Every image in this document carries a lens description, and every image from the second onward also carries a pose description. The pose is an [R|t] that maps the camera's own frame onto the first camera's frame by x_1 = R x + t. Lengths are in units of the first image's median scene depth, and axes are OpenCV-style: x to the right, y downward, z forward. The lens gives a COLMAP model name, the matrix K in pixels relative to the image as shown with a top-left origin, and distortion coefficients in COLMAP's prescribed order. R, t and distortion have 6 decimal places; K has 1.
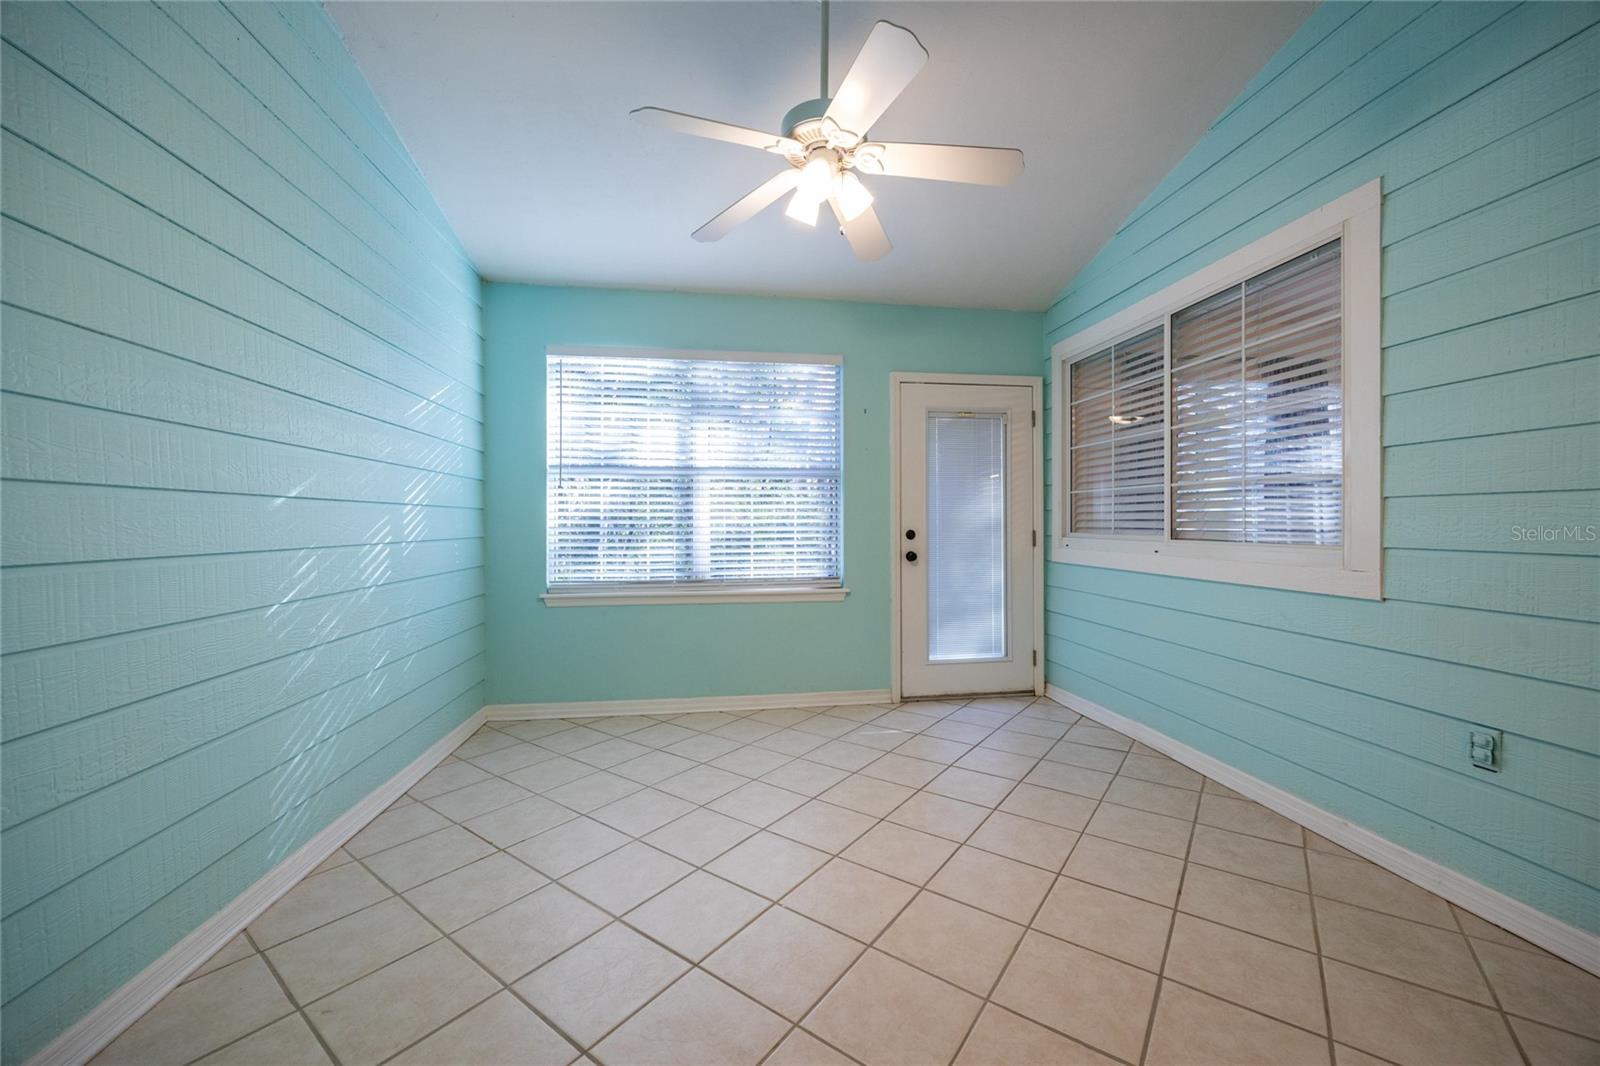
lens RADIAL K [[620.5, 0, 801.5], [0, 620.5, 515.0], [0, 0, 1]] dist [-0.000504, -0.000158]
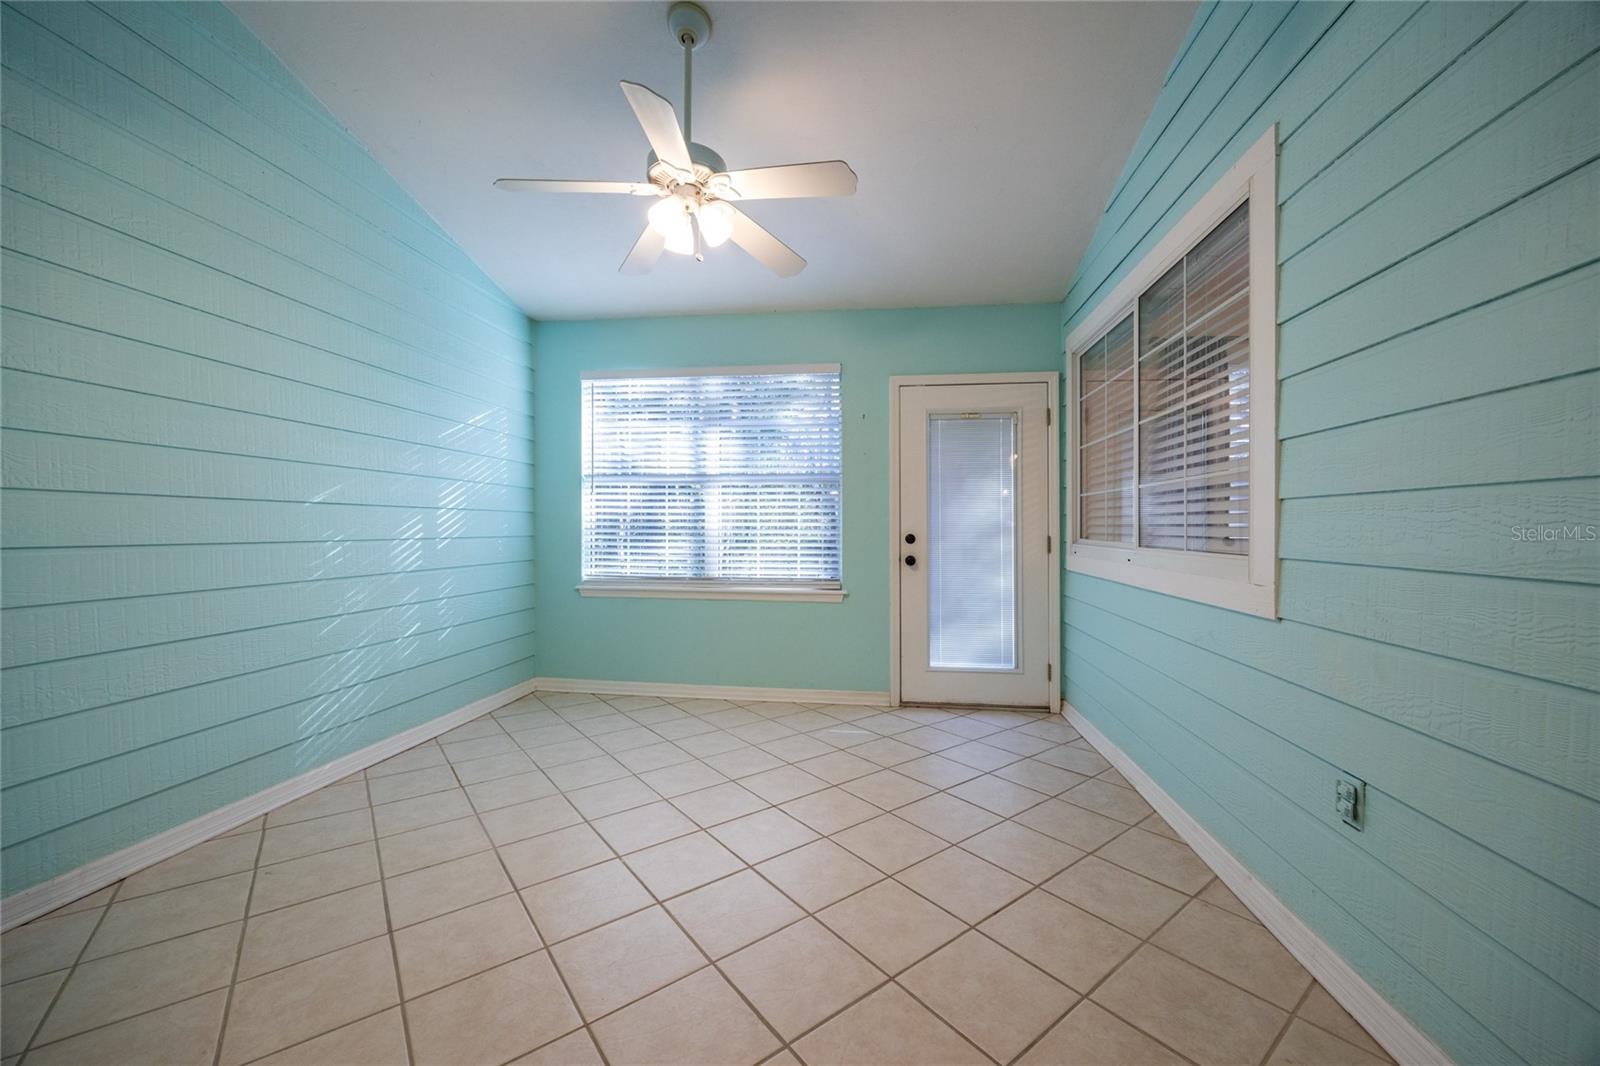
lens RADIAL K [[616.1, 0, 798.6], [0, 616.1, 521.7], [0, 0, 1]] dist [-0.000450, -0.000041]
pose [[0.961024, 0.005781, -0.276406, 0.297057], [-0.004959, 0.999981, 0.003673, 0.001543], [0.276422, -0.002159, 0.961034, 0.002390]]
